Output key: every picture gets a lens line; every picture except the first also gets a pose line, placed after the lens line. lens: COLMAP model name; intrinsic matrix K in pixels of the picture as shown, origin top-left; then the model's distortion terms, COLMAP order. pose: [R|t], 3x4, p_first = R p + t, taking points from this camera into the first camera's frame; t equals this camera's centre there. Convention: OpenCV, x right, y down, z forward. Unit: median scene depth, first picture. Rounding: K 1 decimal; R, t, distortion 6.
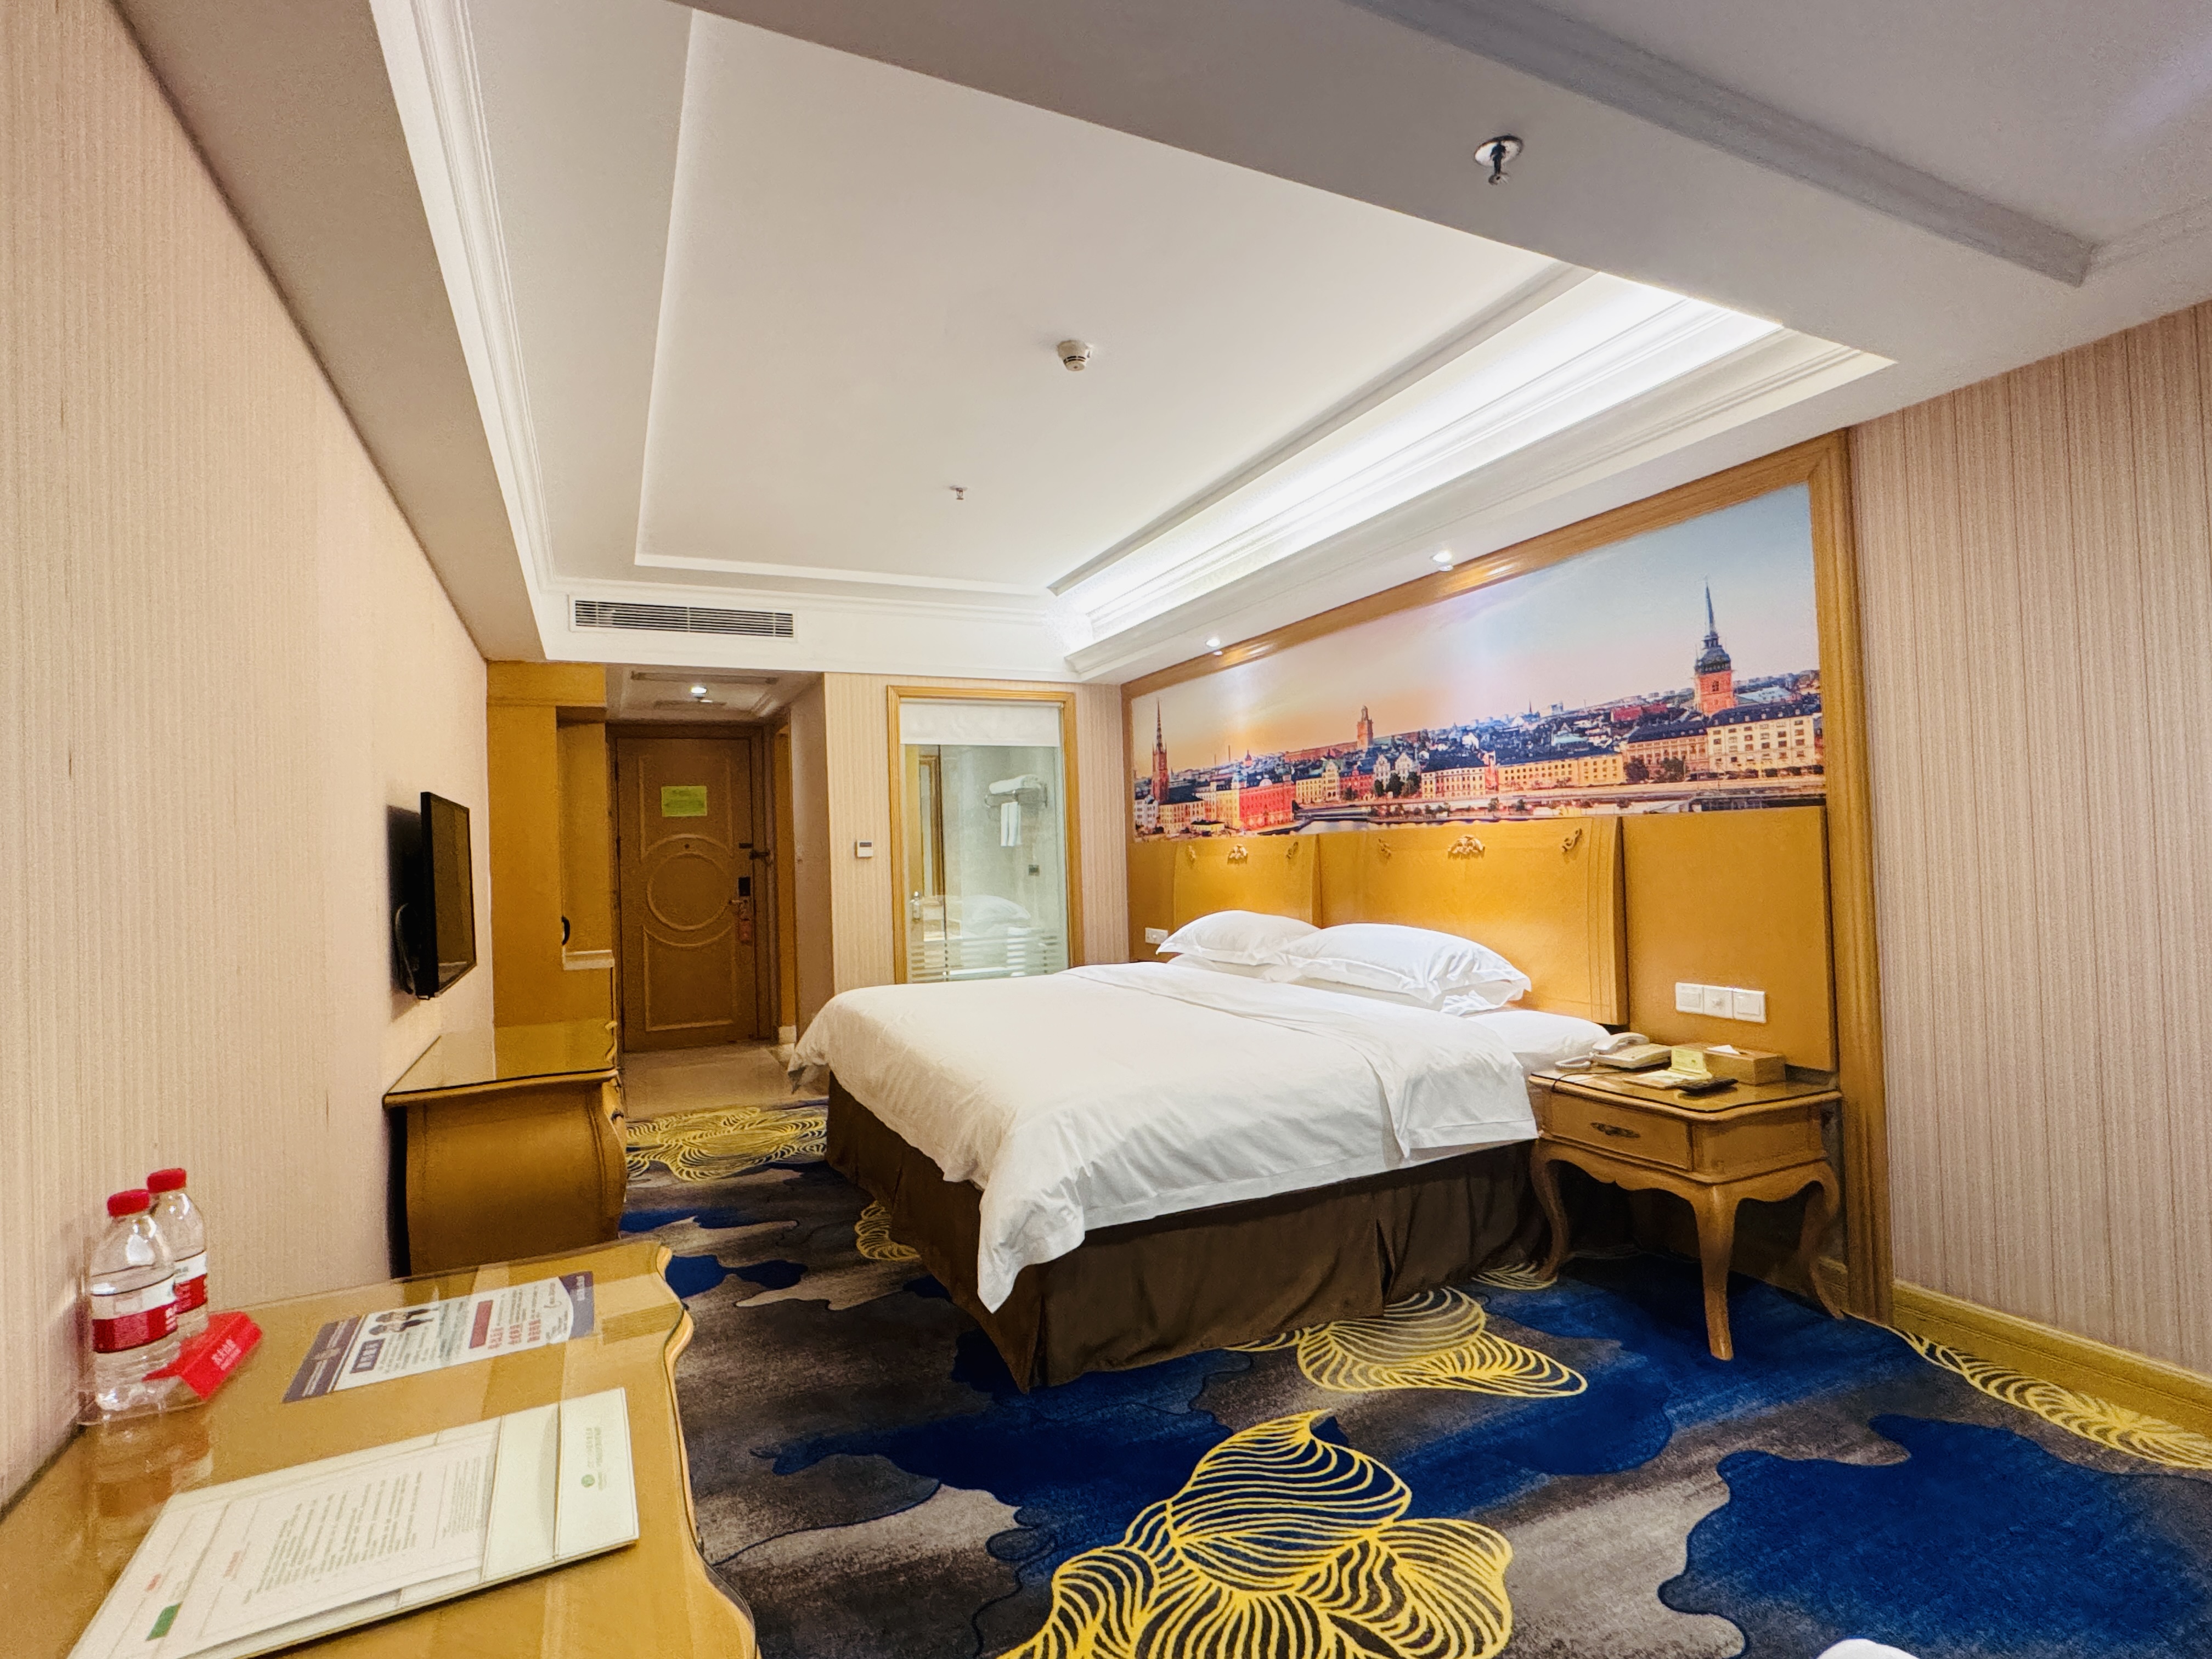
lens RADIAL K [[1055.0, 0, 1101.1], [0, 1055.0, 839.7], [0, 0, 1]] dist [-0.006602, -0.000512]
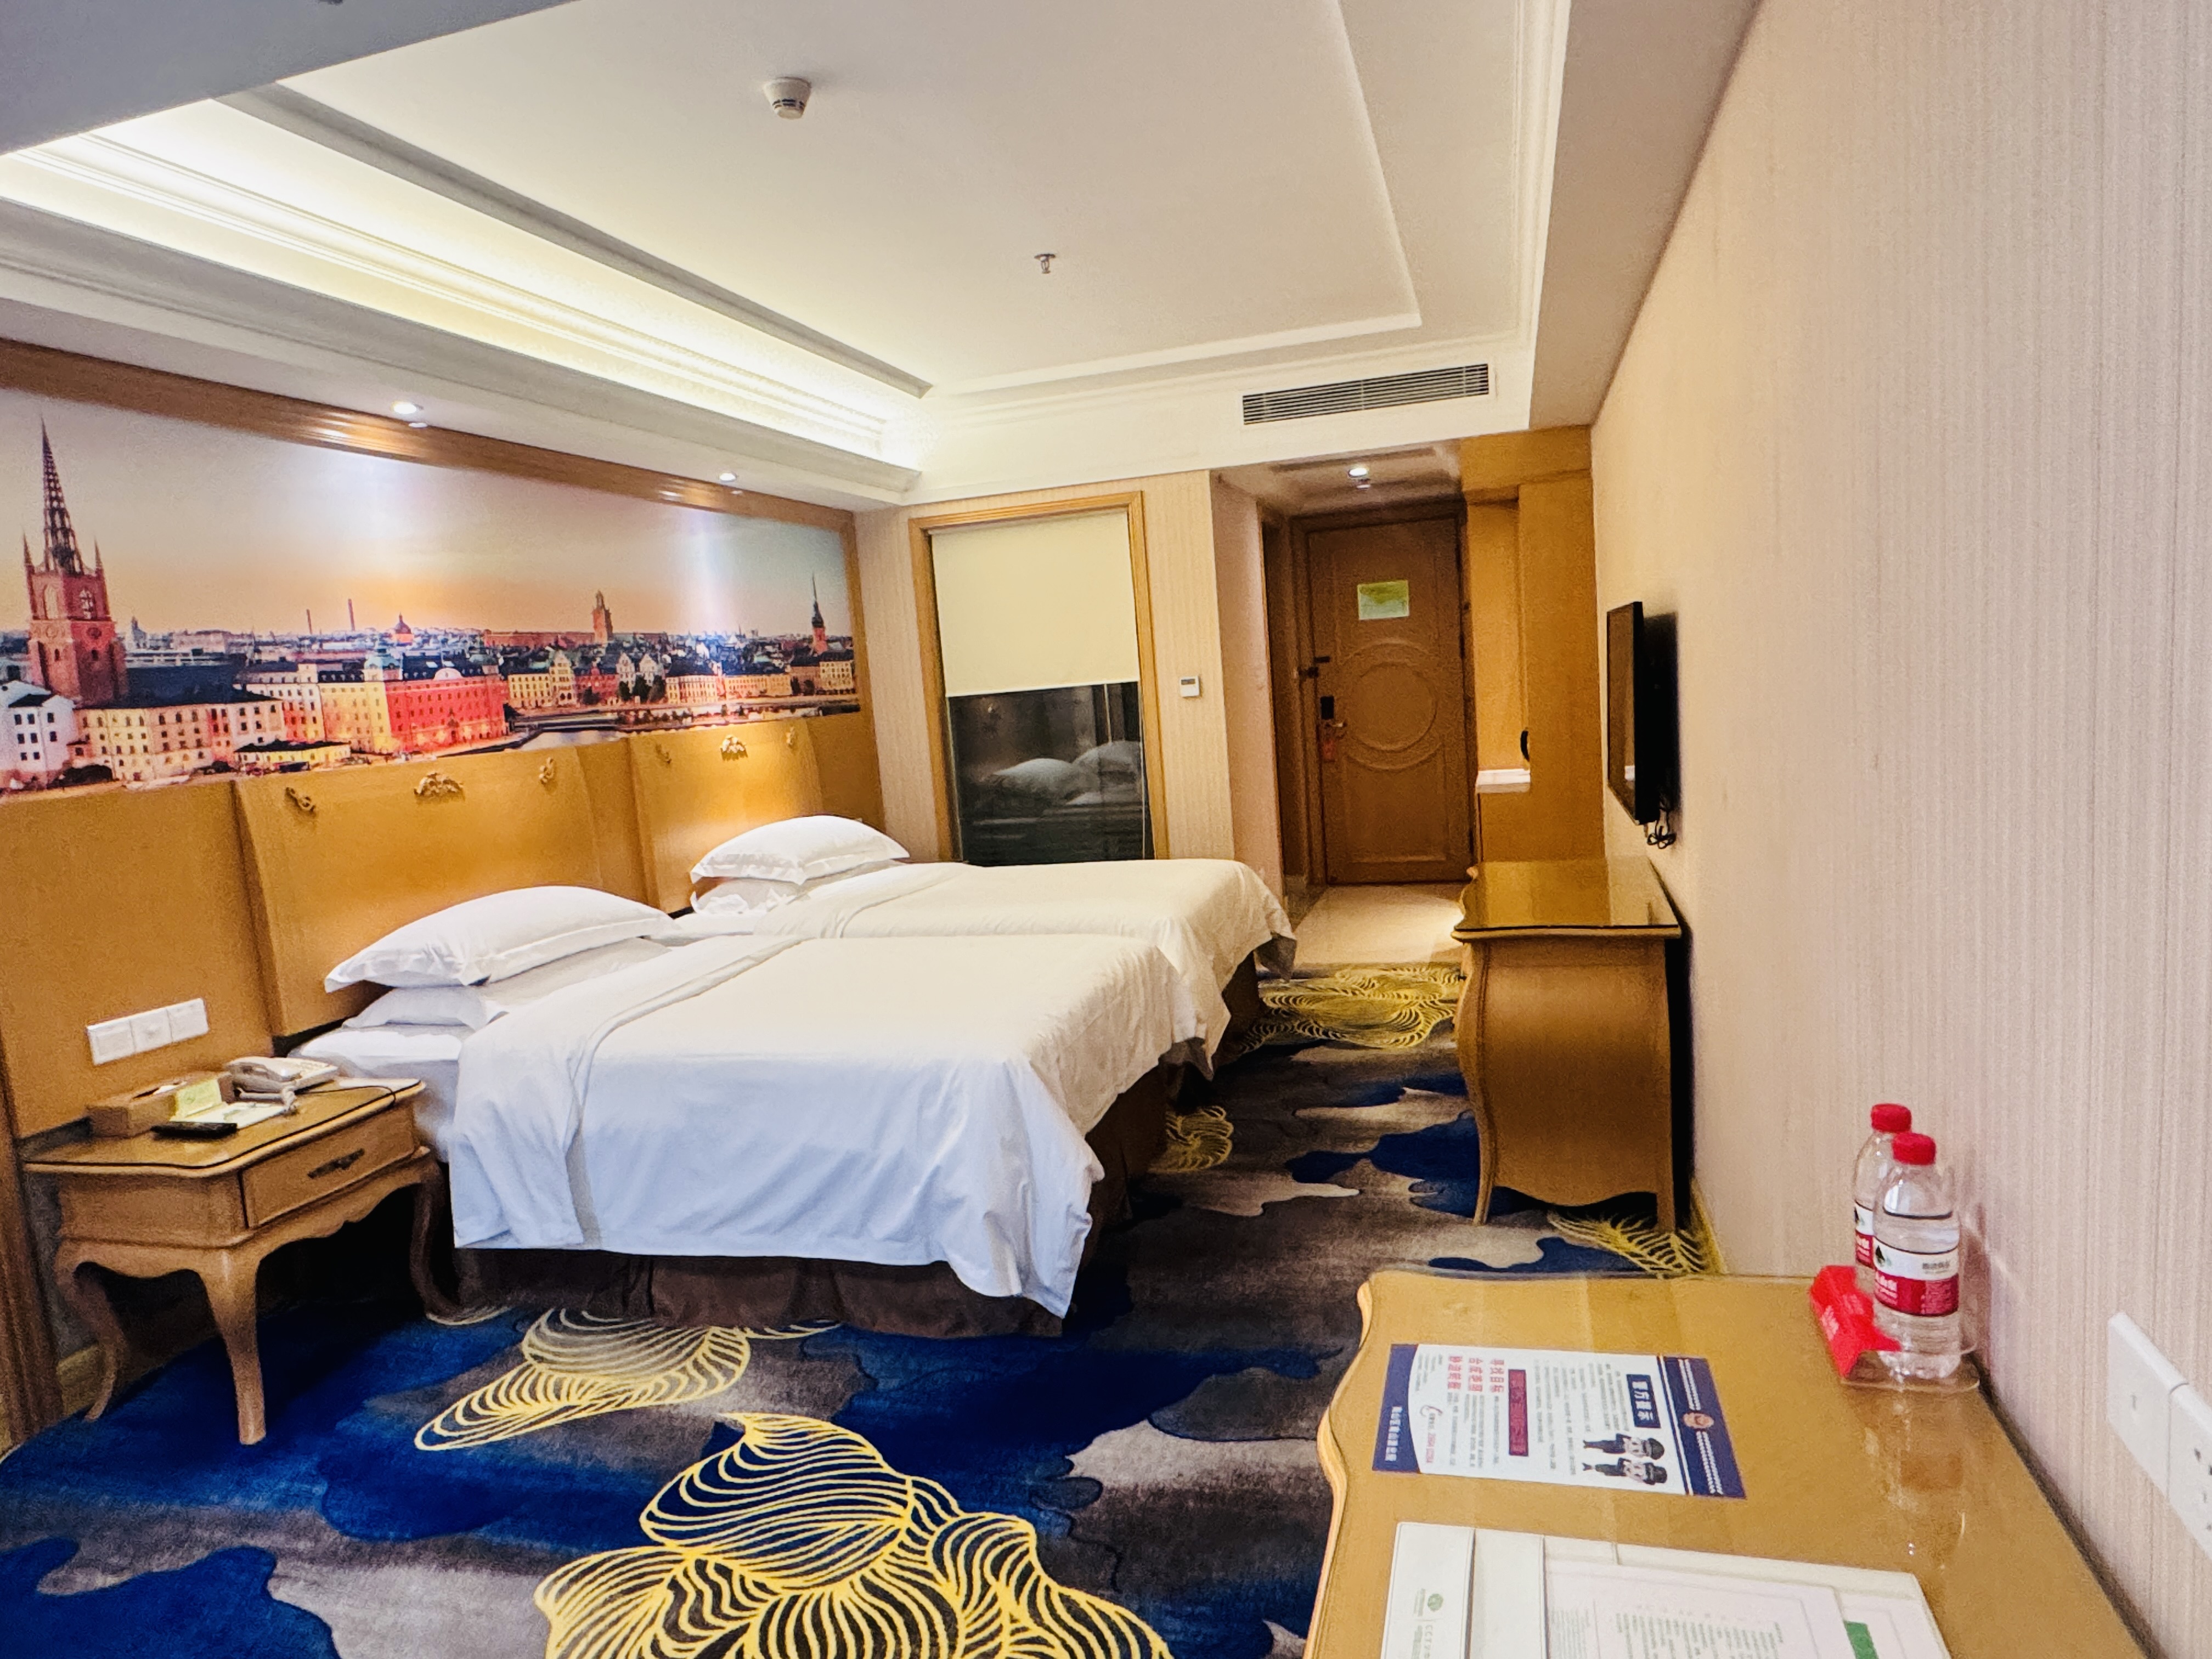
lens RADIAL K [[1317.6, 0, 1110.9], [0, 1317.6, 832.5], [0, 0, 1]] dist [0.017258, -0.000681]
pose [[-0.742288, 0.002928, 0.670075, -0.830782], [0.090452, 0.991276, 0.095869, -0.001624], [-0.663948, 0.131772, -0.736077, 1.690096]]
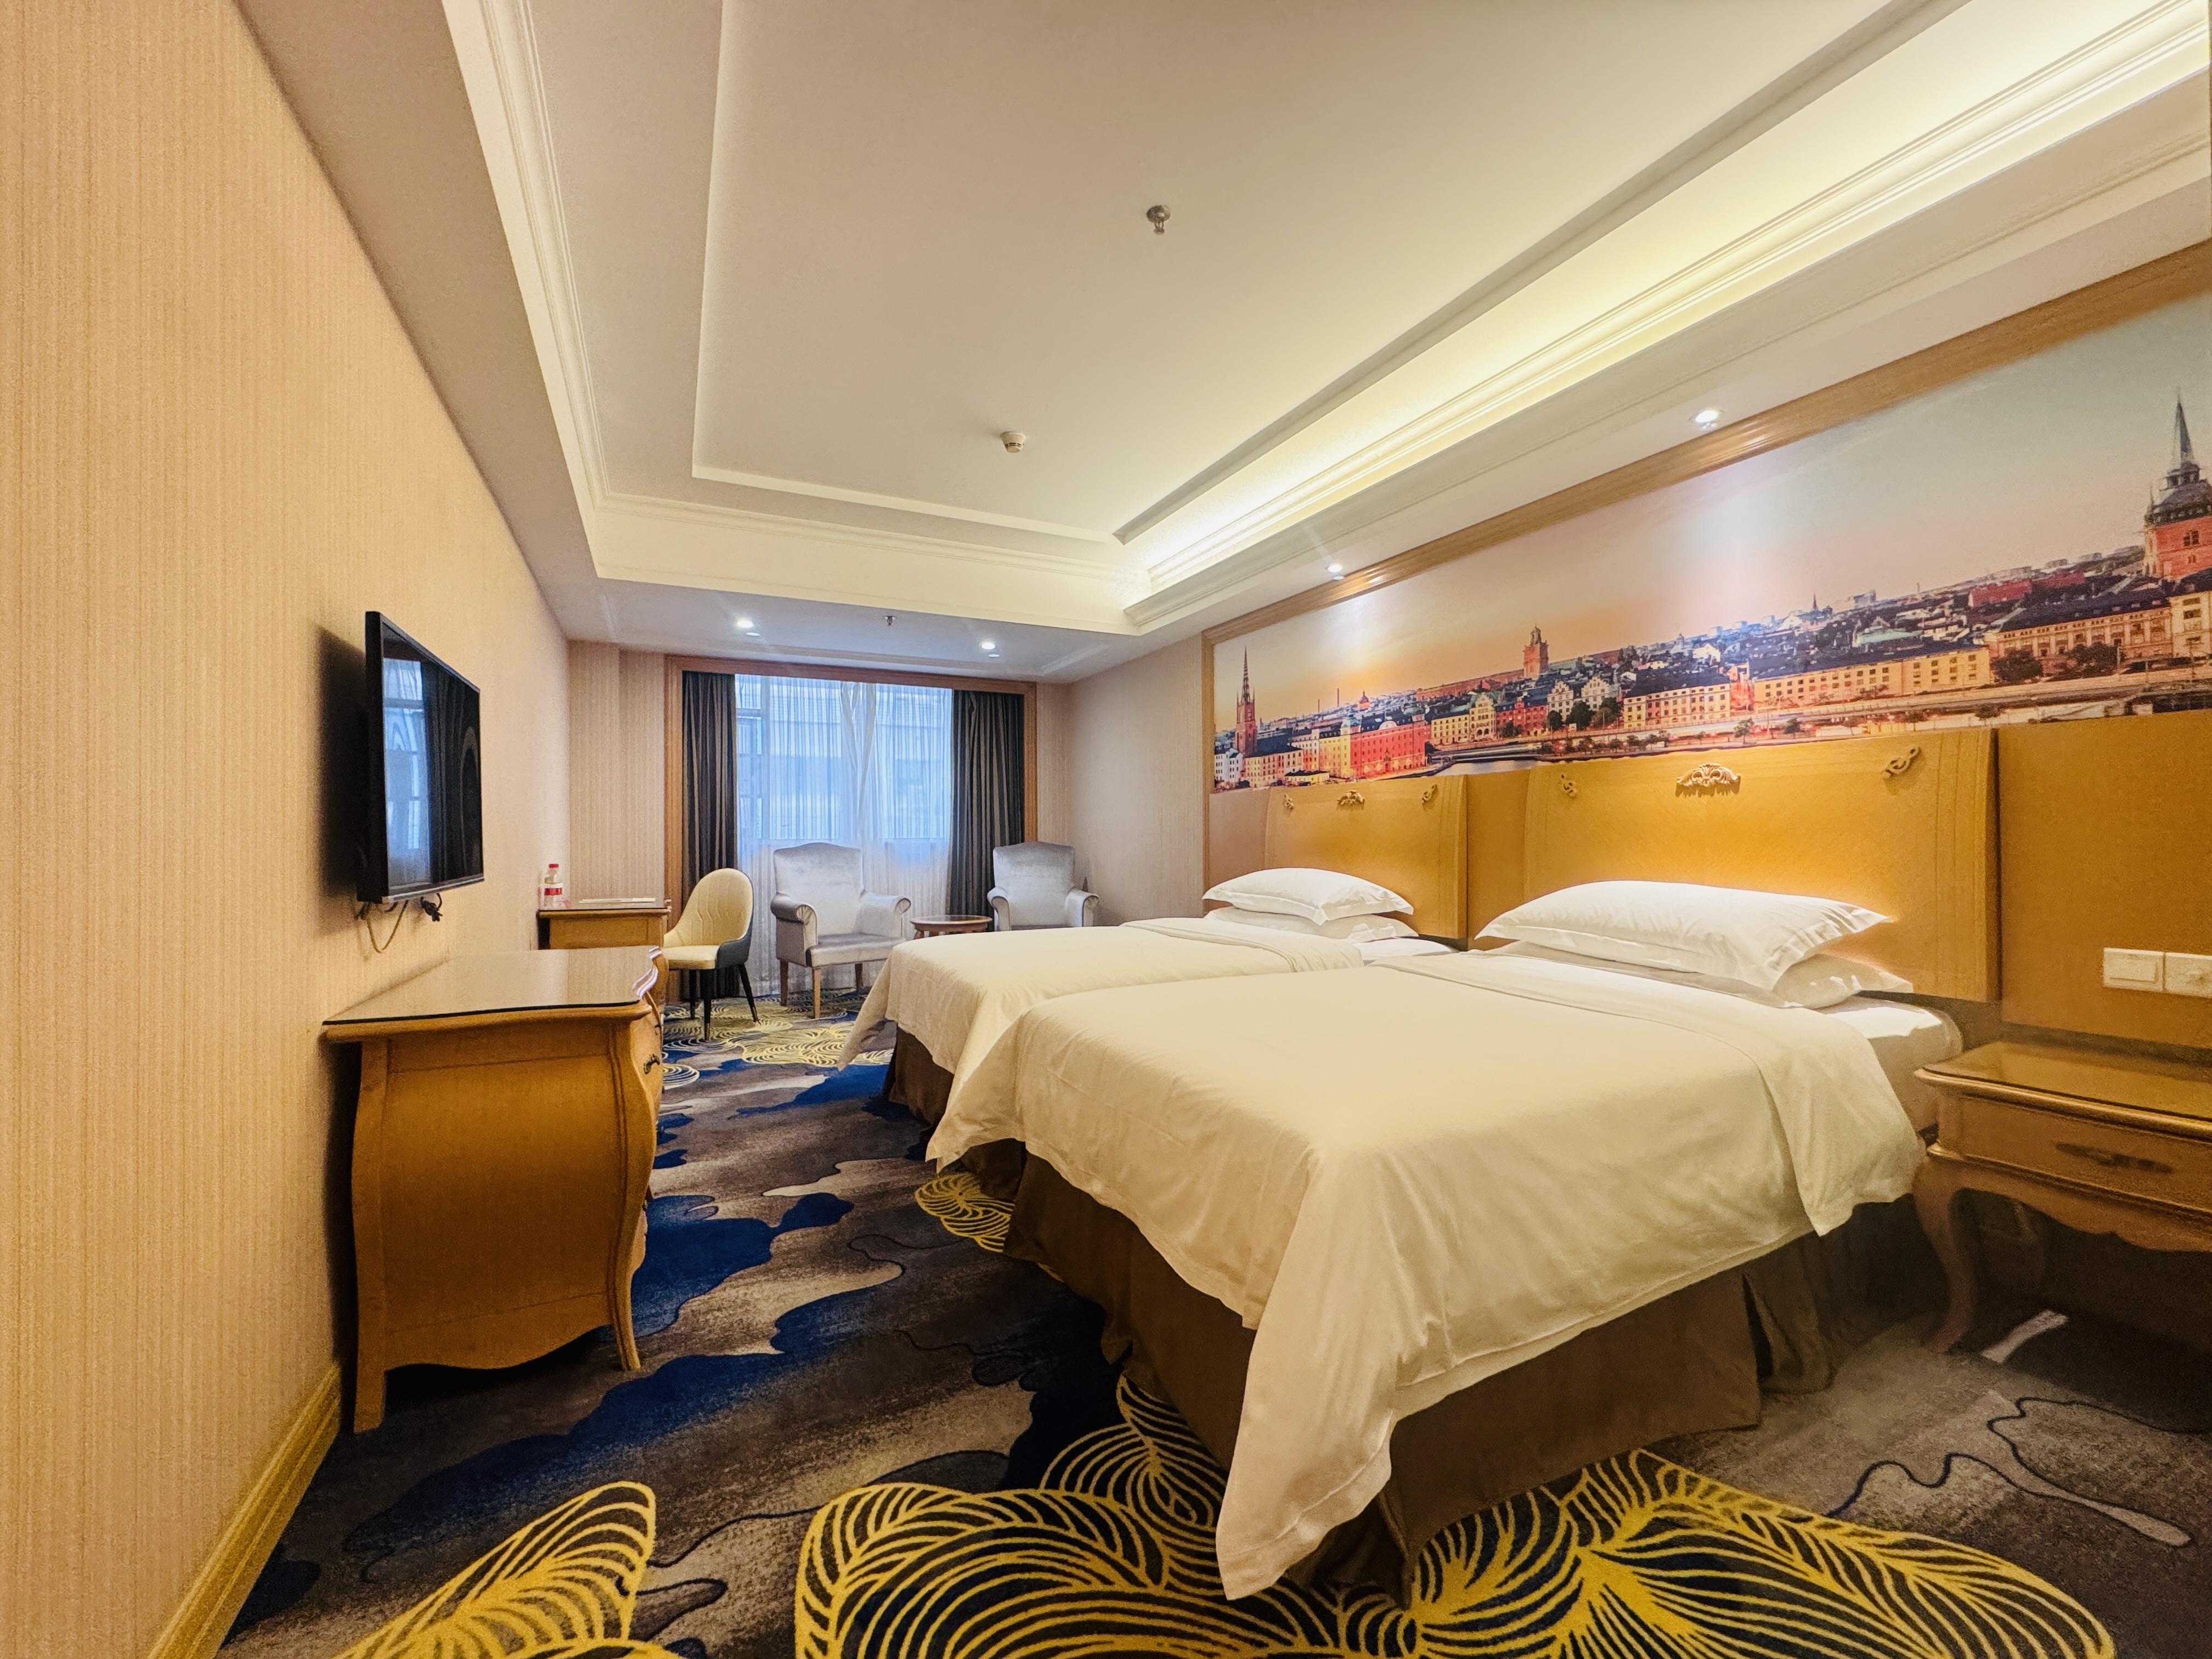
lens RADIAL K [[879.2, 0, 1110.1], [0, 879.2, 838.4], [0, 0, 1]] dist [0.006540, -0.000625]
pose [[0.999544, 0.015235, 0.026080, -0.131485], [-0.015540, 0.999813, 0.011535, 0.049848], [-0.025899, -0.011935, 0.999593, 0.308555]]
